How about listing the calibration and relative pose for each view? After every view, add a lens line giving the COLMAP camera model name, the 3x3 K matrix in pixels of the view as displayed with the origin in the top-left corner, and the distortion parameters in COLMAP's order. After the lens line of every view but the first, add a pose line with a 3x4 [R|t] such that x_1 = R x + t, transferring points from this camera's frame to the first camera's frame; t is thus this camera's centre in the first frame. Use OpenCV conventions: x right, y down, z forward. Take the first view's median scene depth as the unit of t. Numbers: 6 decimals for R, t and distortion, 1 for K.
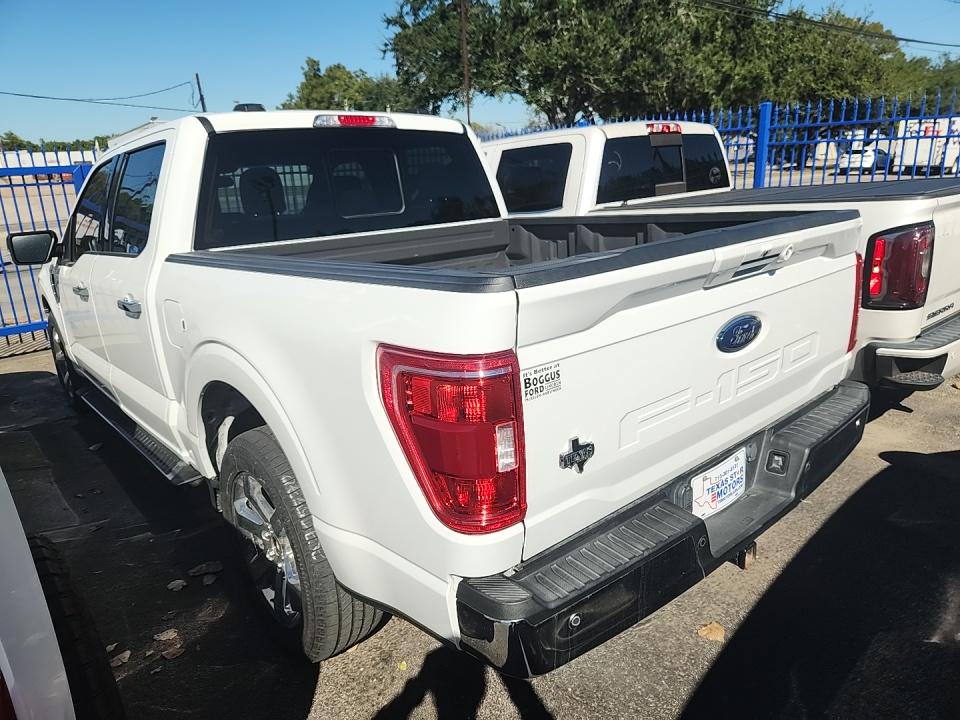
lens RADIAL K [[644.1, 0, 495.1], [0, 644.1, 357.9], [0, 0, 1]] dist [0.027243, -0.001044]
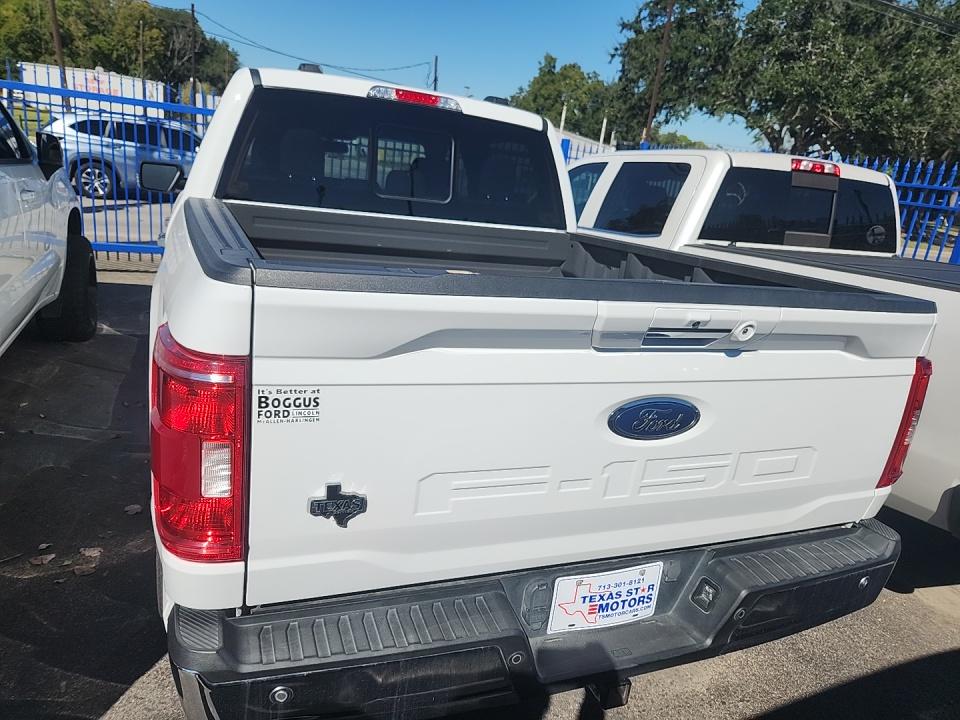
lens RADIAL K [[644.7, 0, 479.8], [0, 644.7, 371.1], [0, 0, 1]] dist [0.038530, -0.027303]
pose [[0.931918, 0.250277, -0.262470, 0.139548], [-0.247380, 0.967892, 0.044590, -0.028263], [0.265202, 0.023375, 0.963909, 0.075177]]
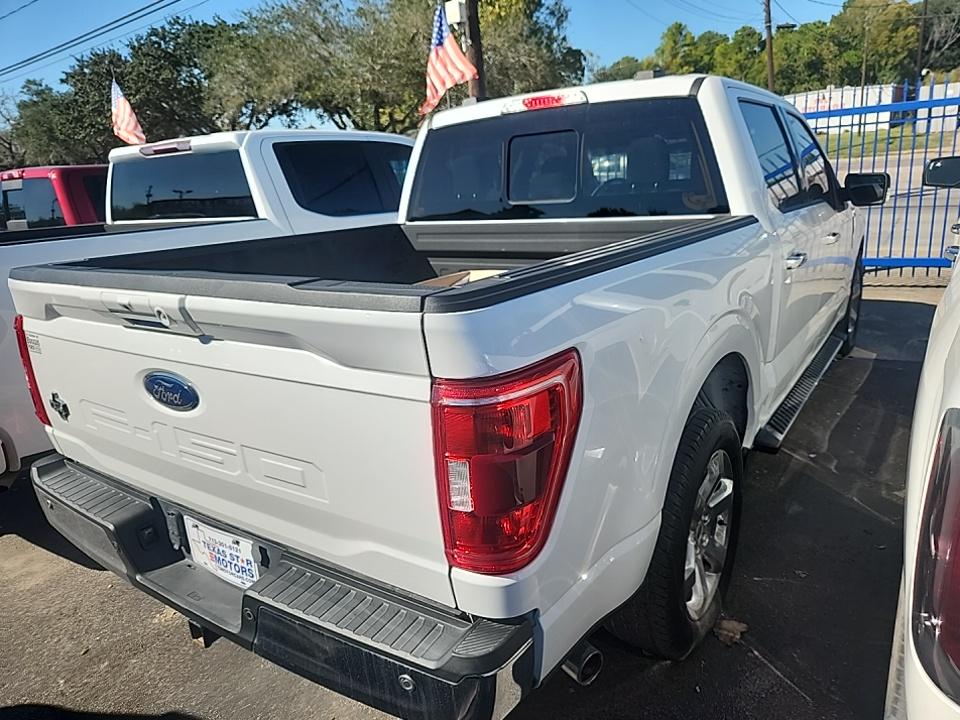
lens RADIAL K [[674.5, 0, 480.0], [0, 674.5, 360.0], [0, 0, 1]] dist [-0.007958, -0.007521]
pose [[0.234524, 0.299073, -0.924961, 0.502163], [-0.200296, 0.945949, 0.255074, -0.152303], [0.951252, 0.125445, 0.281751, 0.429789]]
